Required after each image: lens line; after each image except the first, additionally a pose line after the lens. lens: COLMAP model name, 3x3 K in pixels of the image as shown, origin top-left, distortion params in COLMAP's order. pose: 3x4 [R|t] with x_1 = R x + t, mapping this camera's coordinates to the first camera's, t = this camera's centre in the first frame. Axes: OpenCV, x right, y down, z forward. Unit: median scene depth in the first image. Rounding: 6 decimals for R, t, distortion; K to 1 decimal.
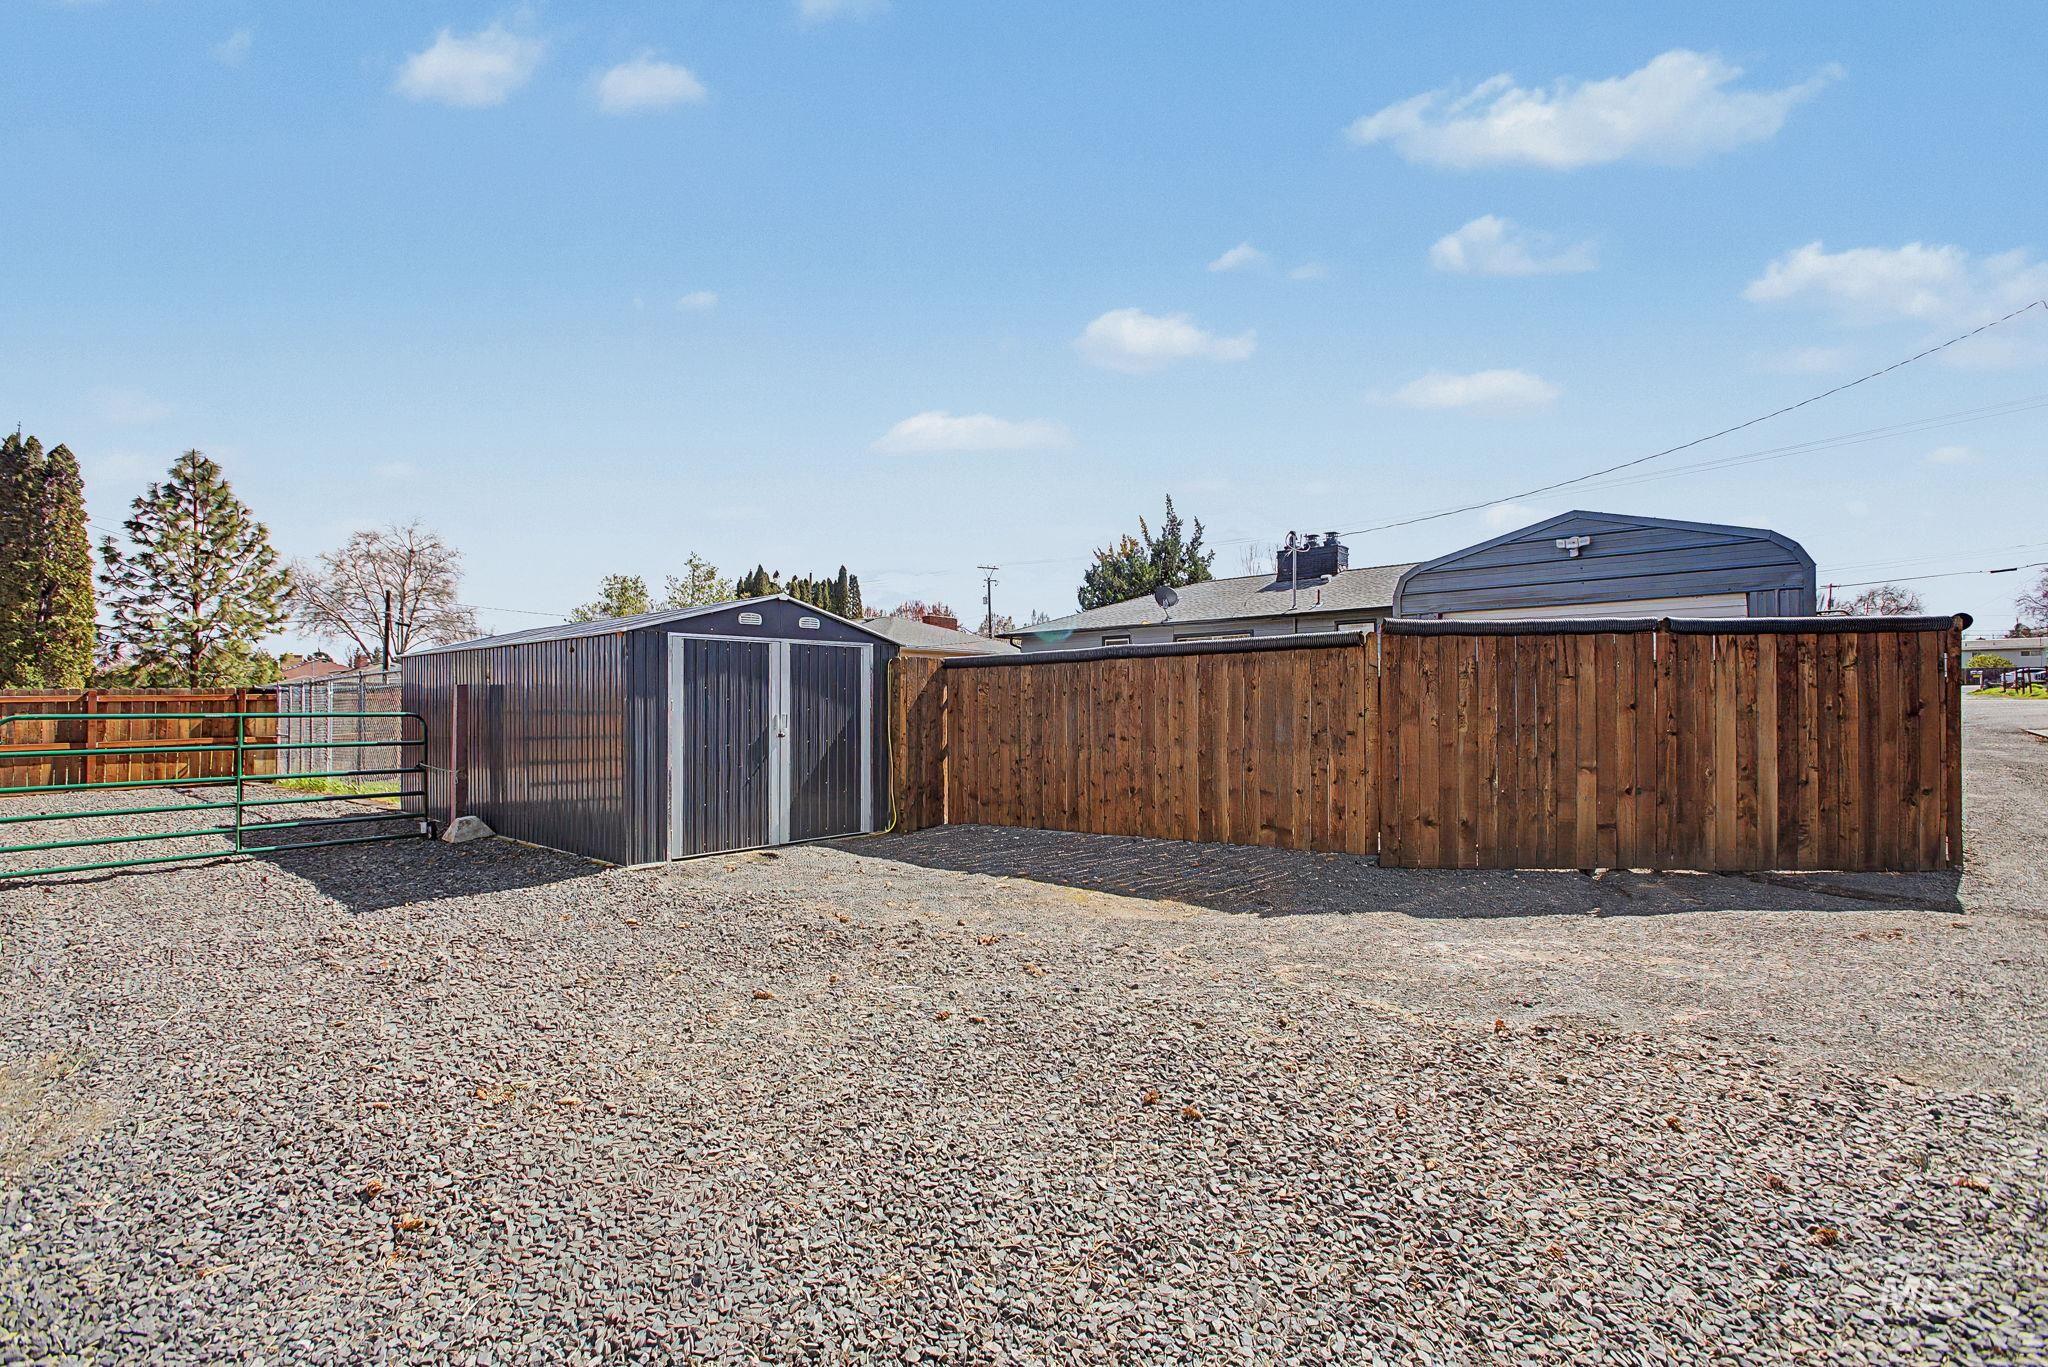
lens RADIAL K [[928.3, 0, 1015.5], [0, 928.3, 694.5], [0, 0, 1]] dist [0.006279, -0.003772]
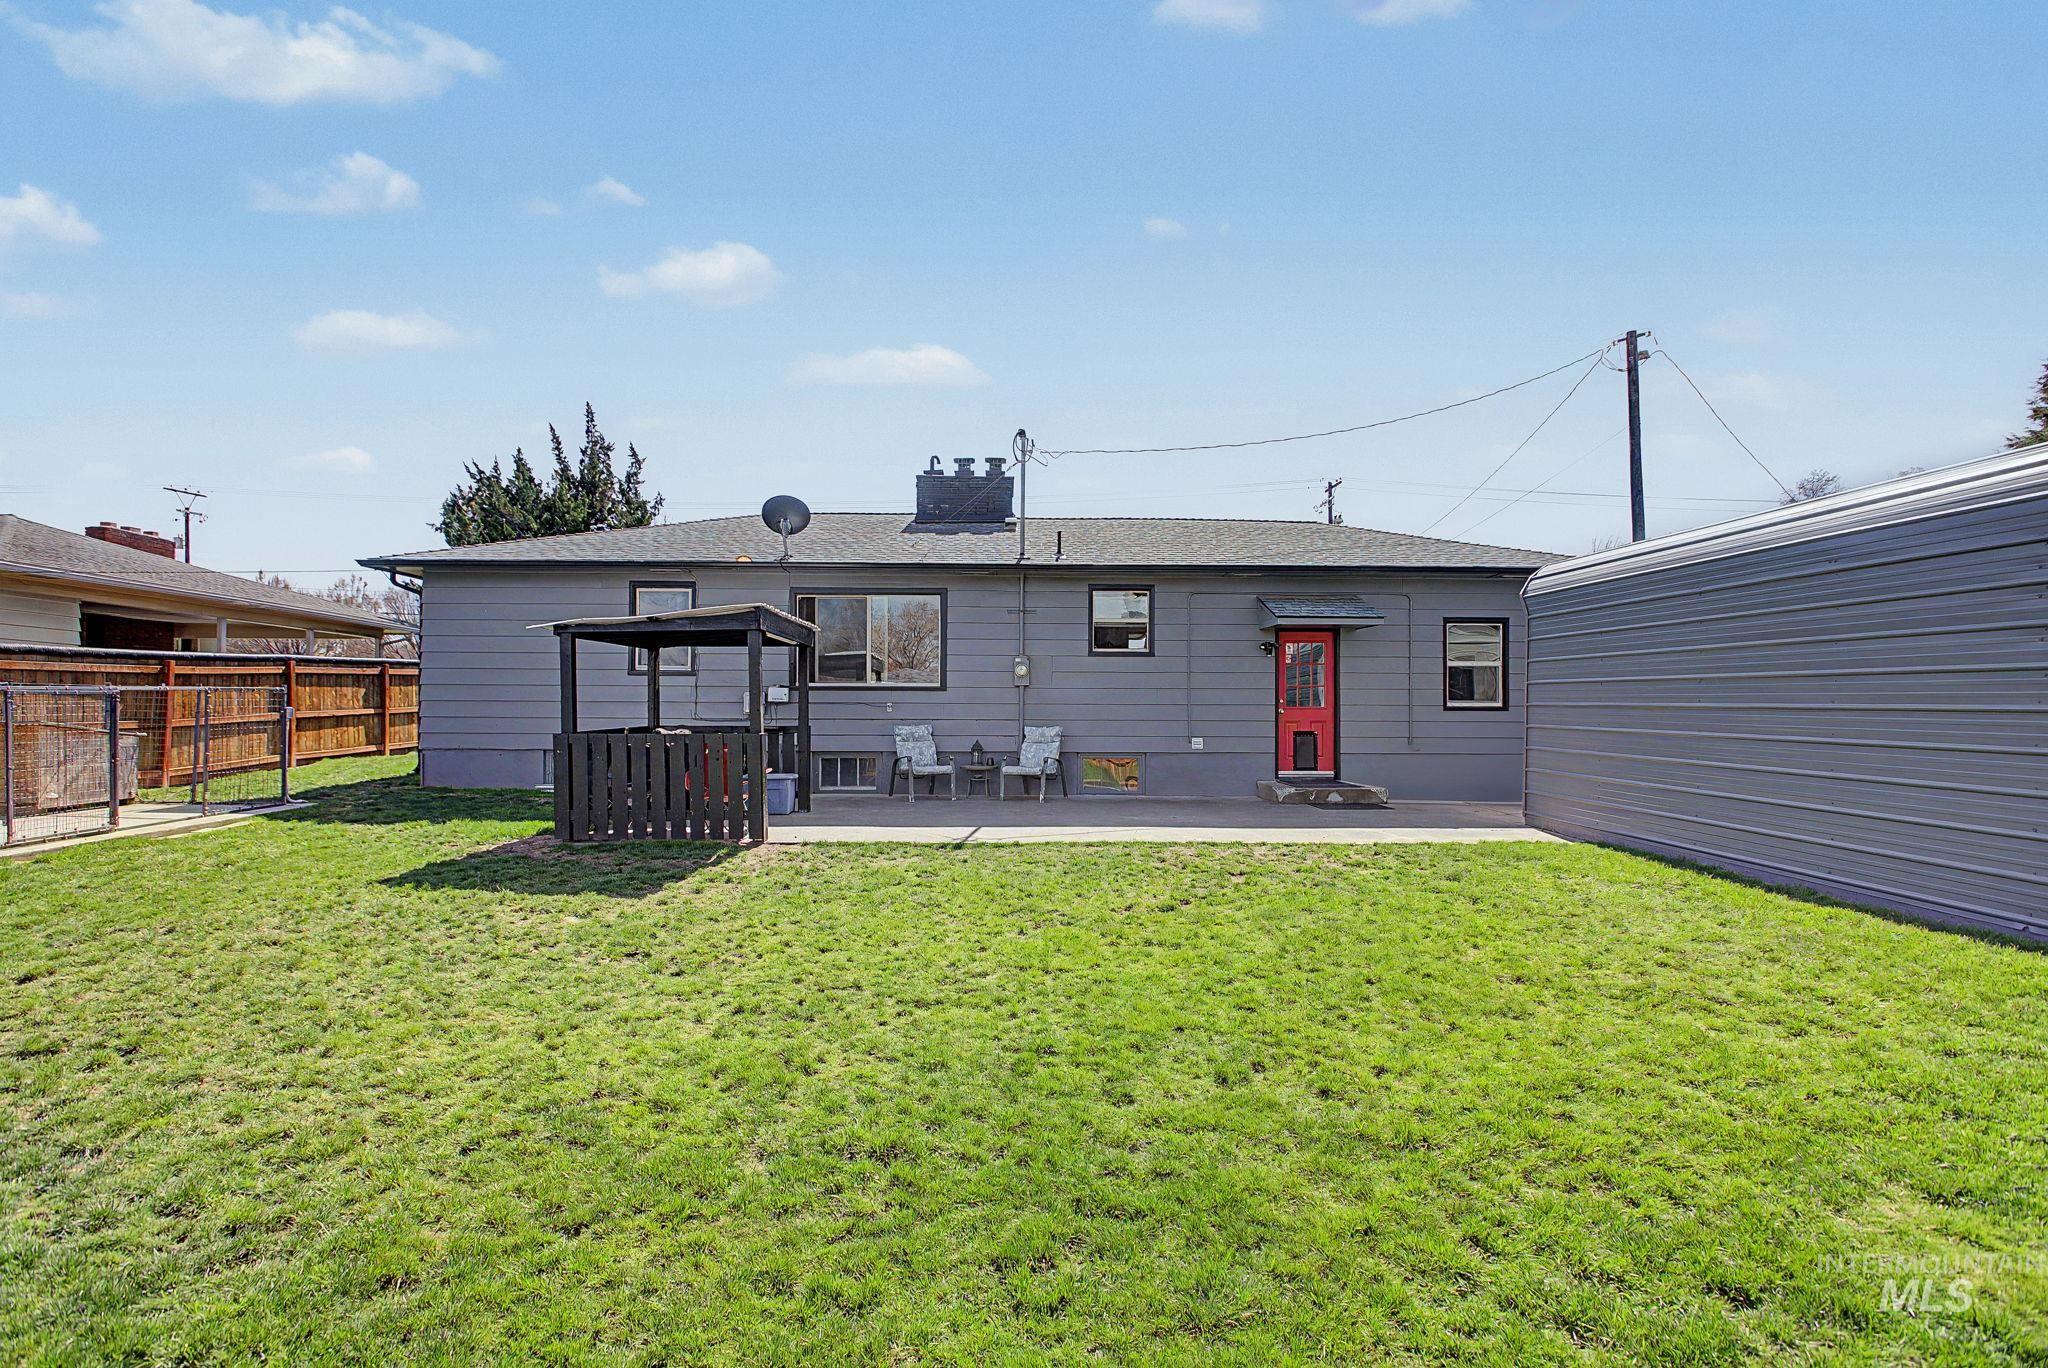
lens RADIAL K [[928.3, 0, 1011.8], [0, 928.3, 700.8], [0, 0, 1]] dist [0.006279, -0.003772]
pose [[0.750188, 0.016662, 0.661015, -0.052887], [-0.018142, 0.999825, -0.004613, 0.001615], [-0.660976, -0.008531, 0.750359, 0.282992]]
